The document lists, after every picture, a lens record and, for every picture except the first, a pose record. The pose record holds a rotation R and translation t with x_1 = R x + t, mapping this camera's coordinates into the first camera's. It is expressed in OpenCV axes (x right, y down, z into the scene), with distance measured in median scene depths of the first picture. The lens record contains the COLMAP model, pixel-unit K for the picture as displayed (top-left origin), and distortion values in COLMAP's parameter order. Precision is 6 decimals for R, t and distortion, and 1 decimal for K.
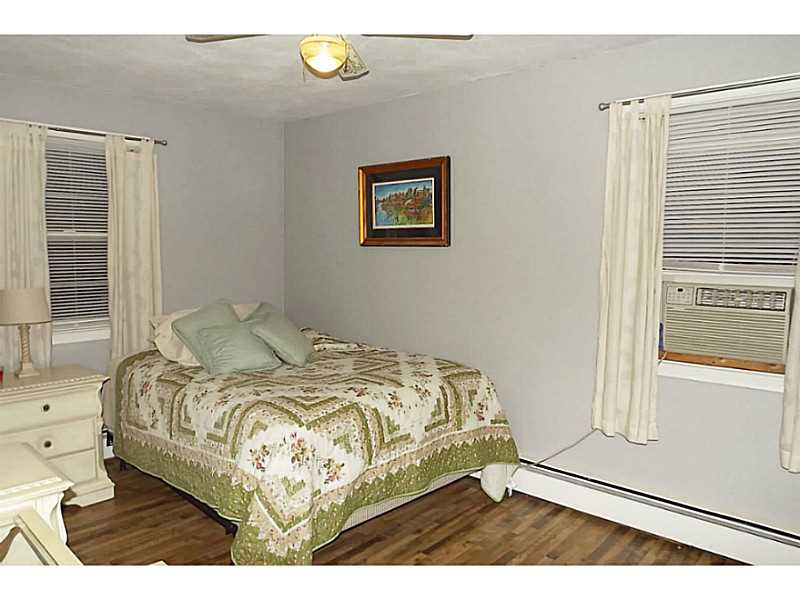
lens RADIAL K [[576.3, 0, 400.6], [0, 576.3, 301.6], [0, 0, 1]] dist [-0.063716, 0.007805]
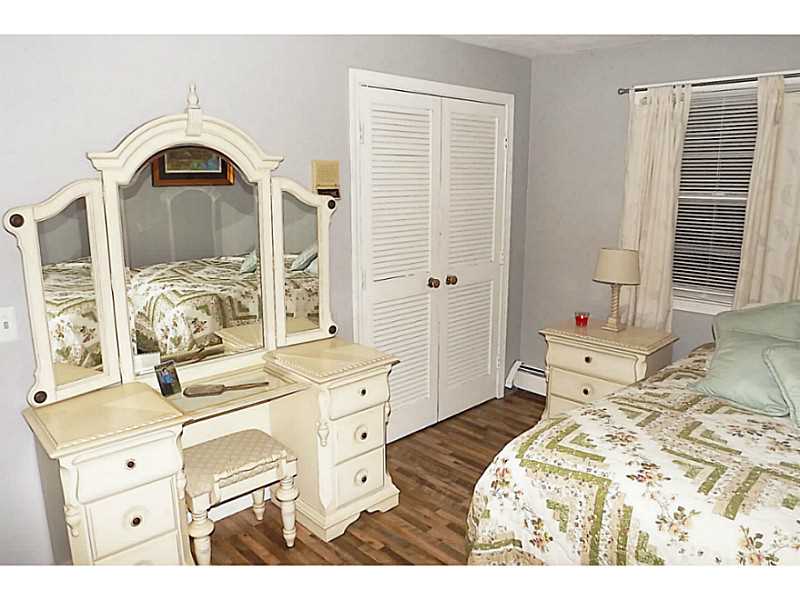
lens RADIAL K [[576.3, 0, 400.3], [0, 576.3, 297.6], [0, 0, 1]] dist [-0.063716, 0.007805]
pose [[-0.059109, 0.198768, -0.978262, 0.402567], [-0.090538, 0.974870, 0.203549, -0.106114], [0.994137, 0.100601, -0.039628, 0.576234]]
